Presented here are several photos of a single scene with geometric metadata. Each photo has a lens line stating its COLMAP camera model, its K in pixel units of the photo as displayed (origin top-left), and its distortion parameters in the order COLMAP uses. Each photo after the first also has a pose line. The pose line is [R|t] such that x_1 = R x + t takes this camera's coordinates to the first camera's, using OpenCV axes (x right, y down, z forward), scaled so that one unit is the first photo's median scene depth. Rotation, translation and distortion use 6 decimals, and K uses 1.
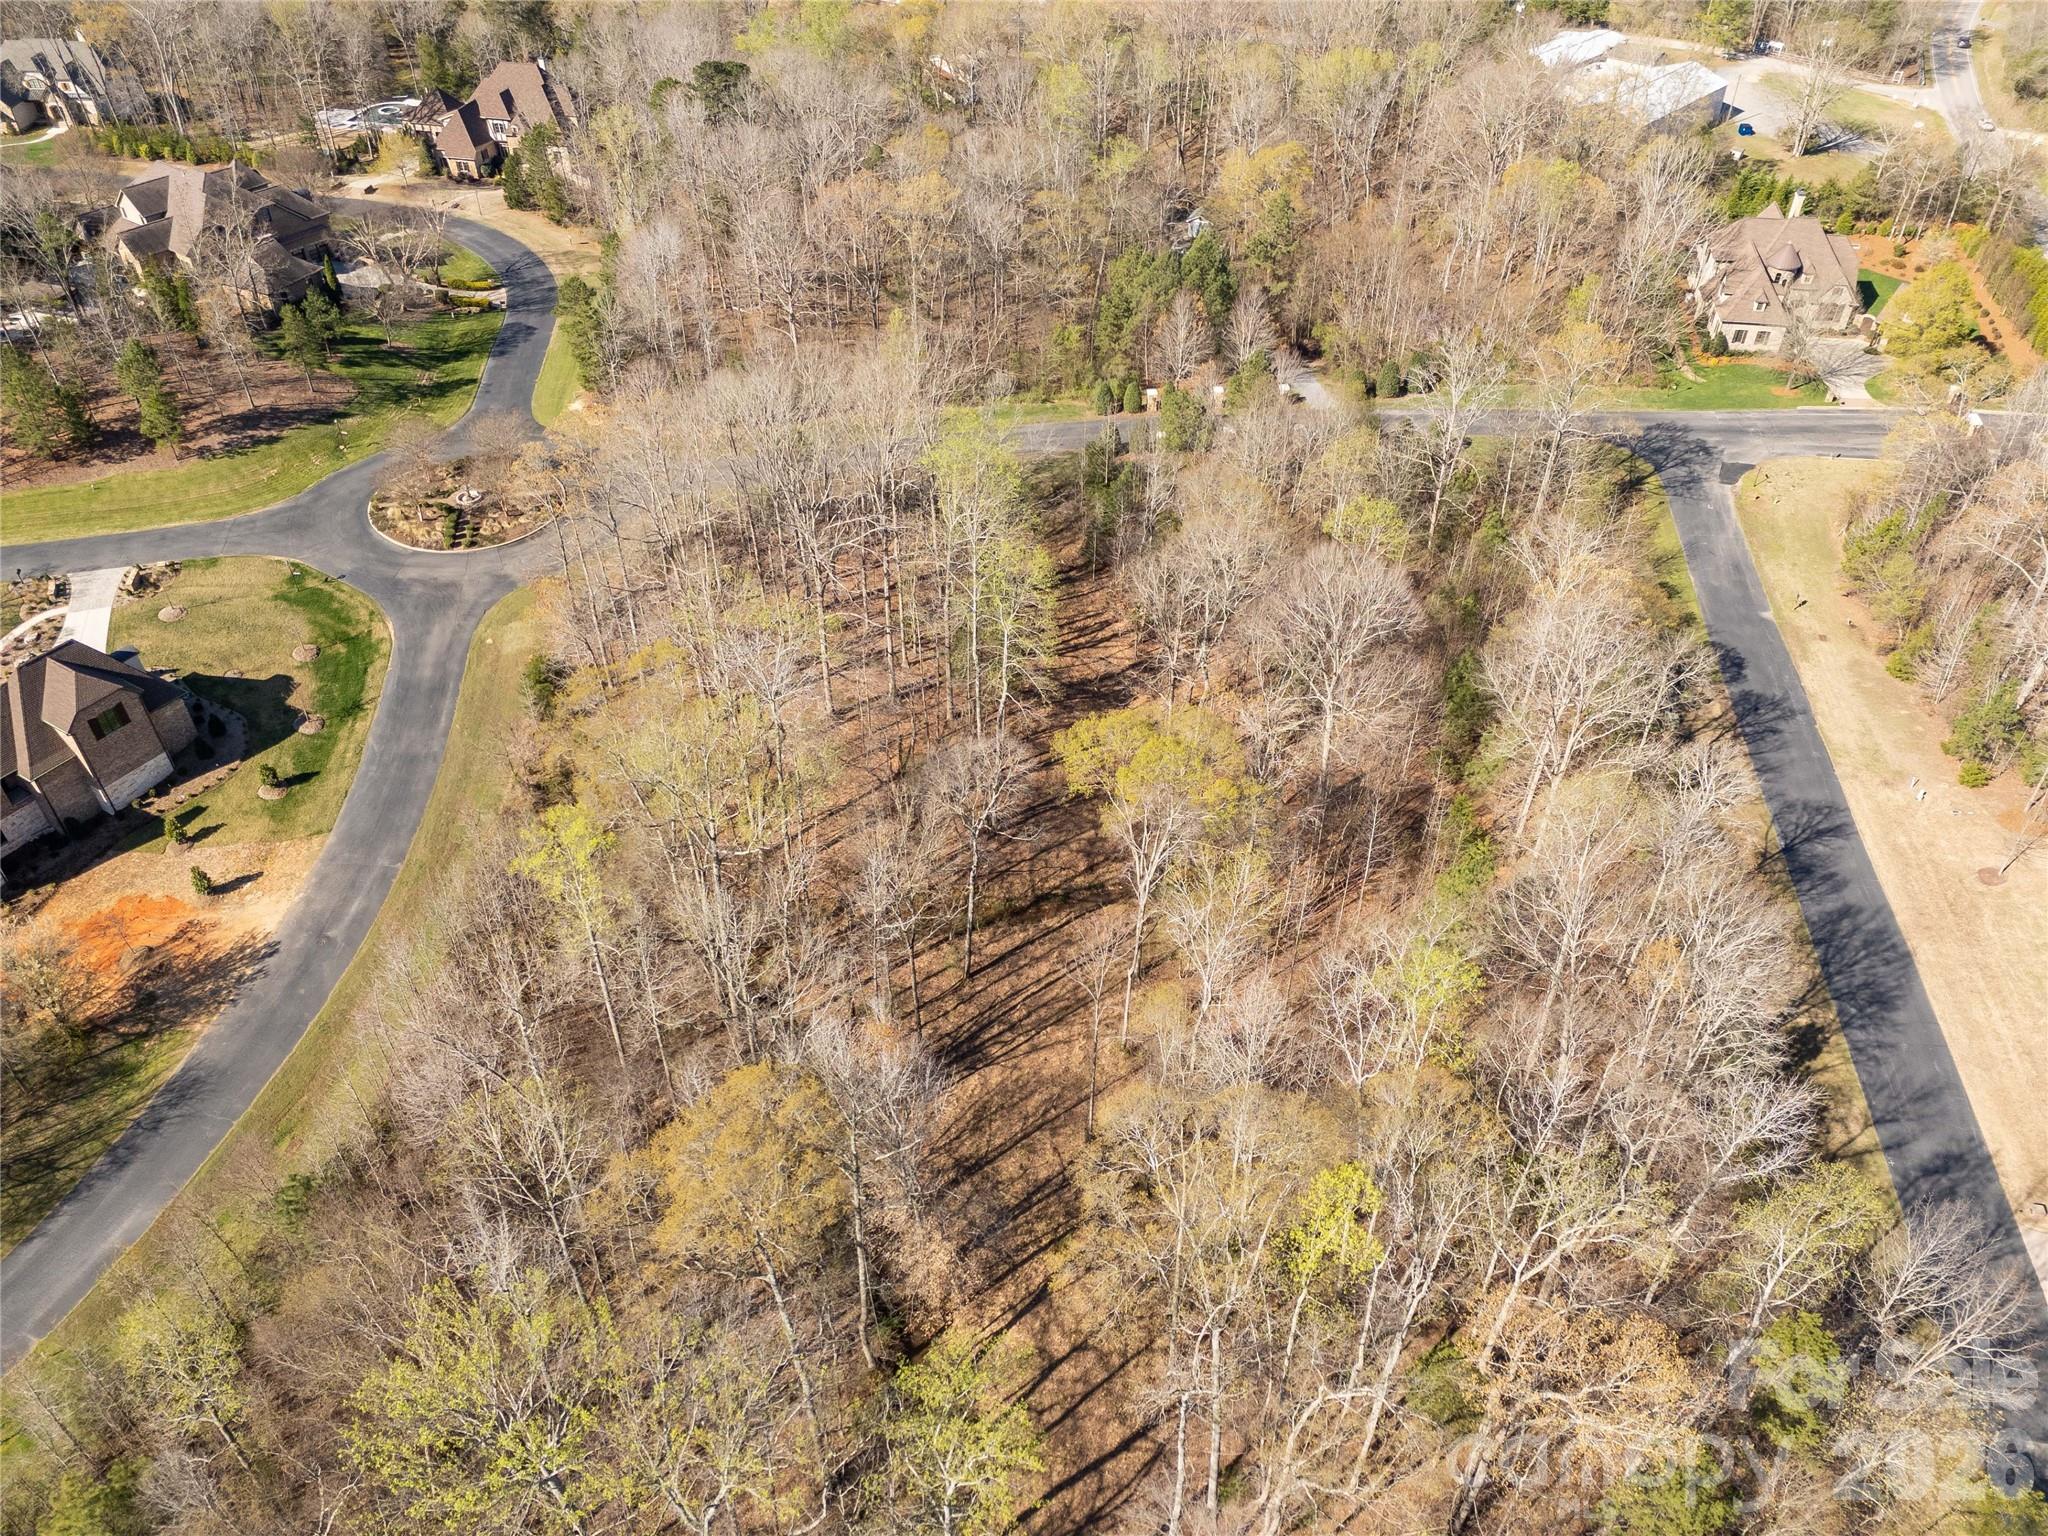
lens RADIAL K [[1488.0, 0, 1031.8], [0, 1488.0, 772.1], [0, 0, 1]] dist [0.052596, -0.021732]
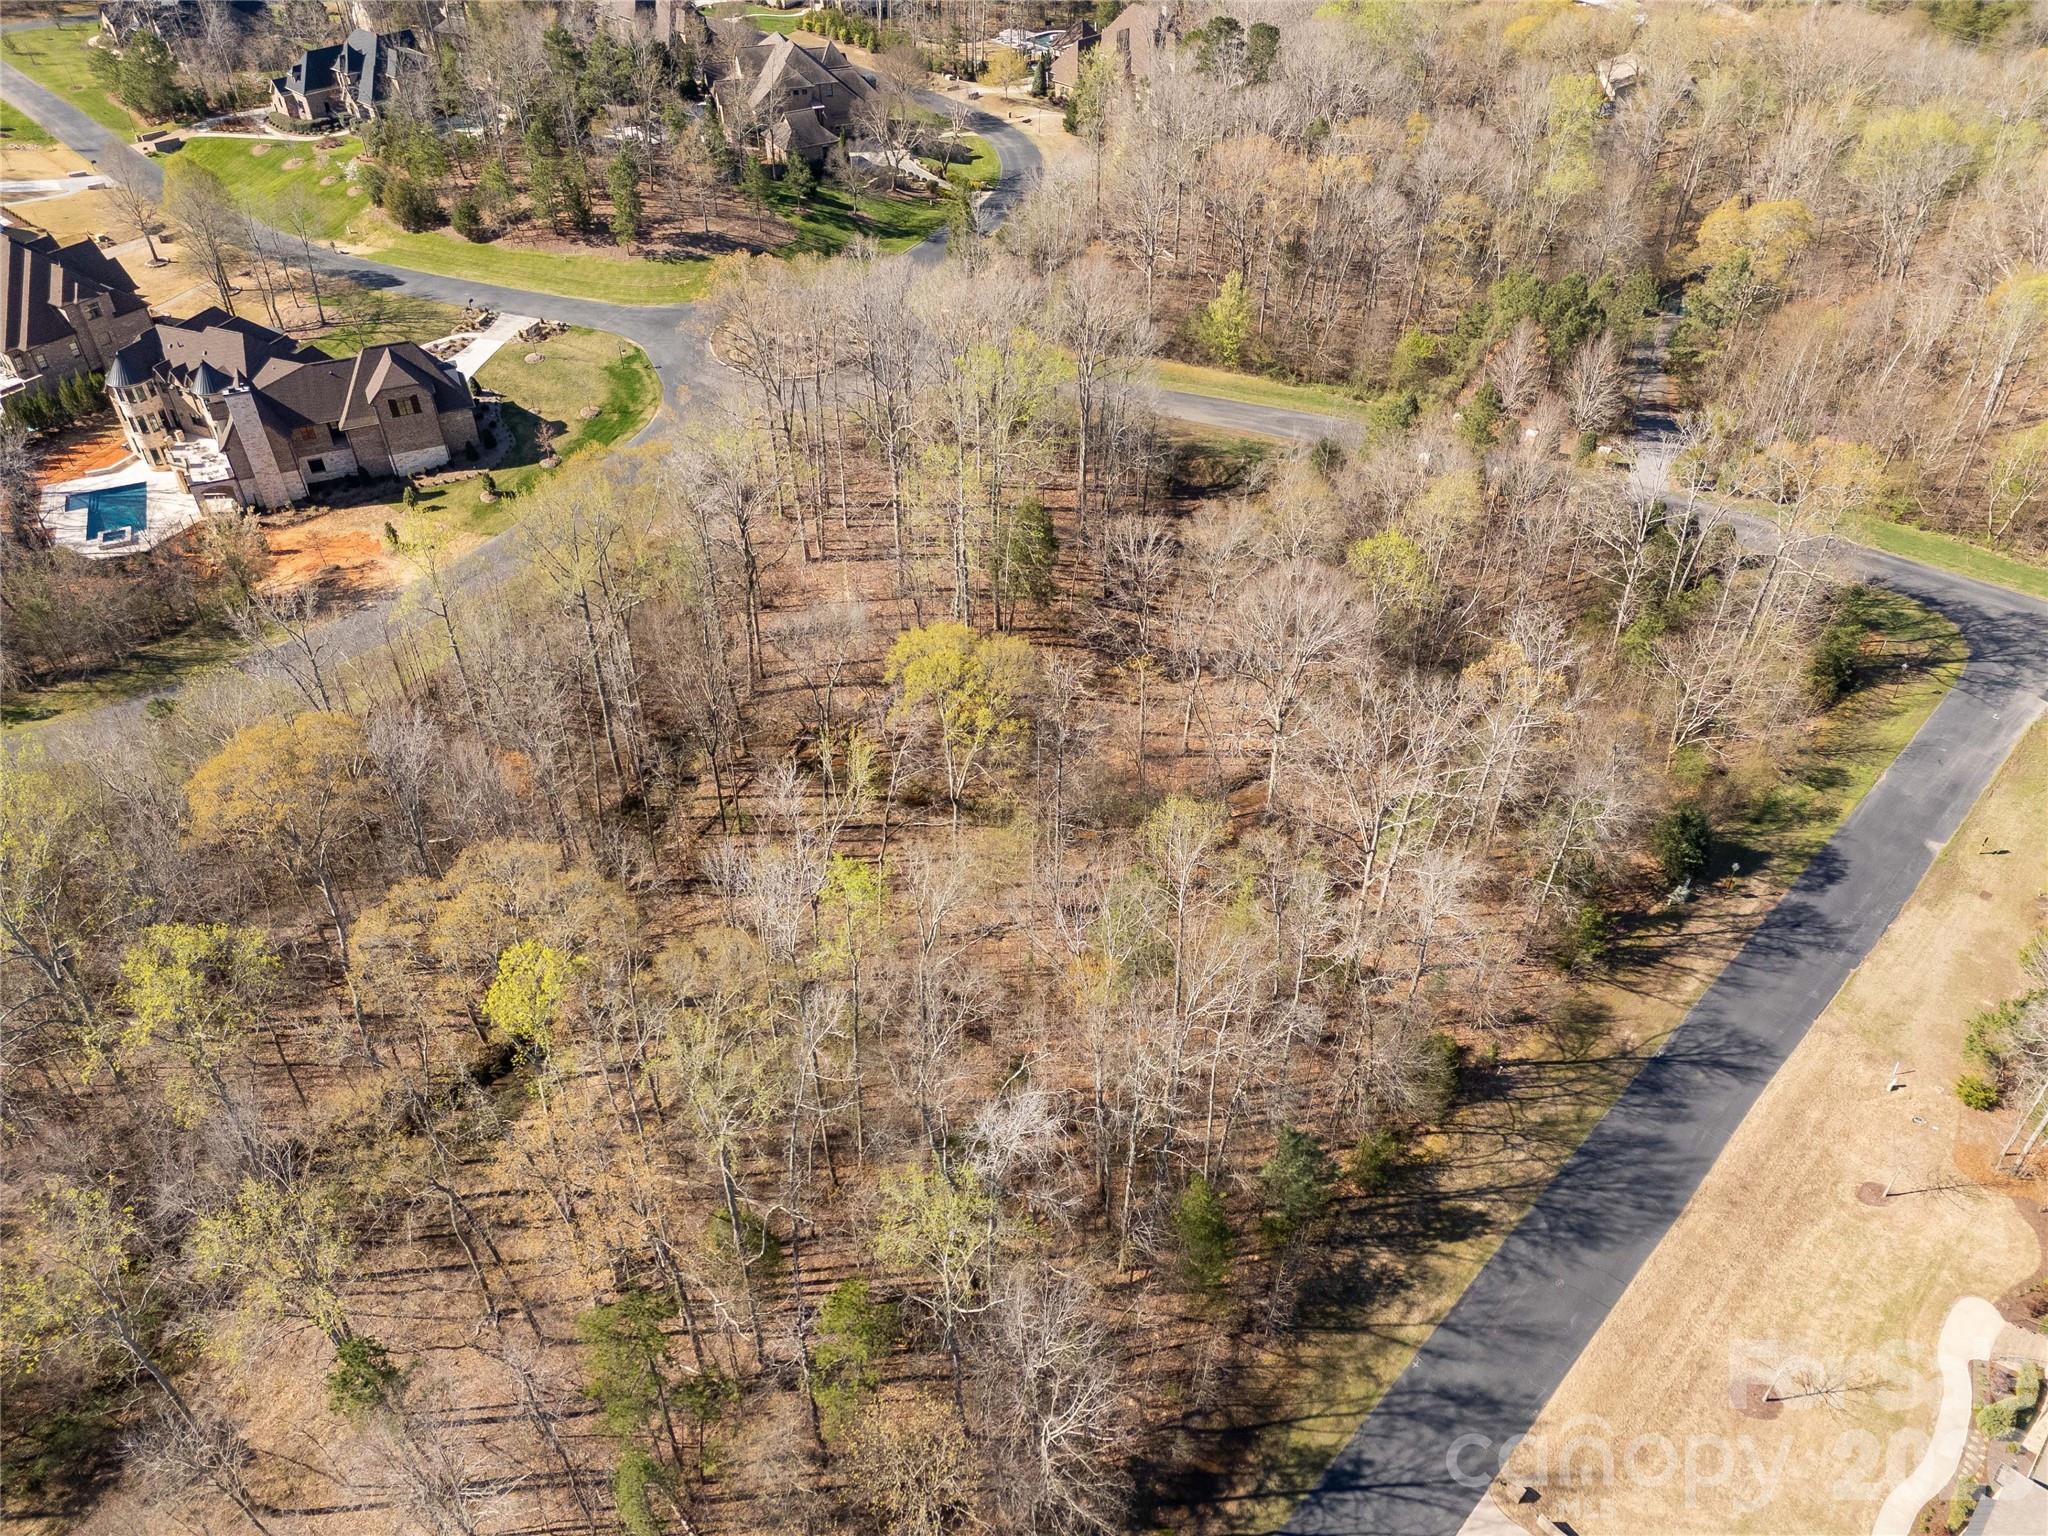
lens RADIAL K [[1488.0, 0, 1031.1], [0, 1488.0, 774.2], [0, 0, 1]] dist [0.052596, -0.021732]
pose [[0.830032, 0.360175, -0.425817, 0.477084], [-0.359205, 0.929301, 0.085857, -0.040804], [0.426635, 0.081692, 0.900727, 0.071619]]
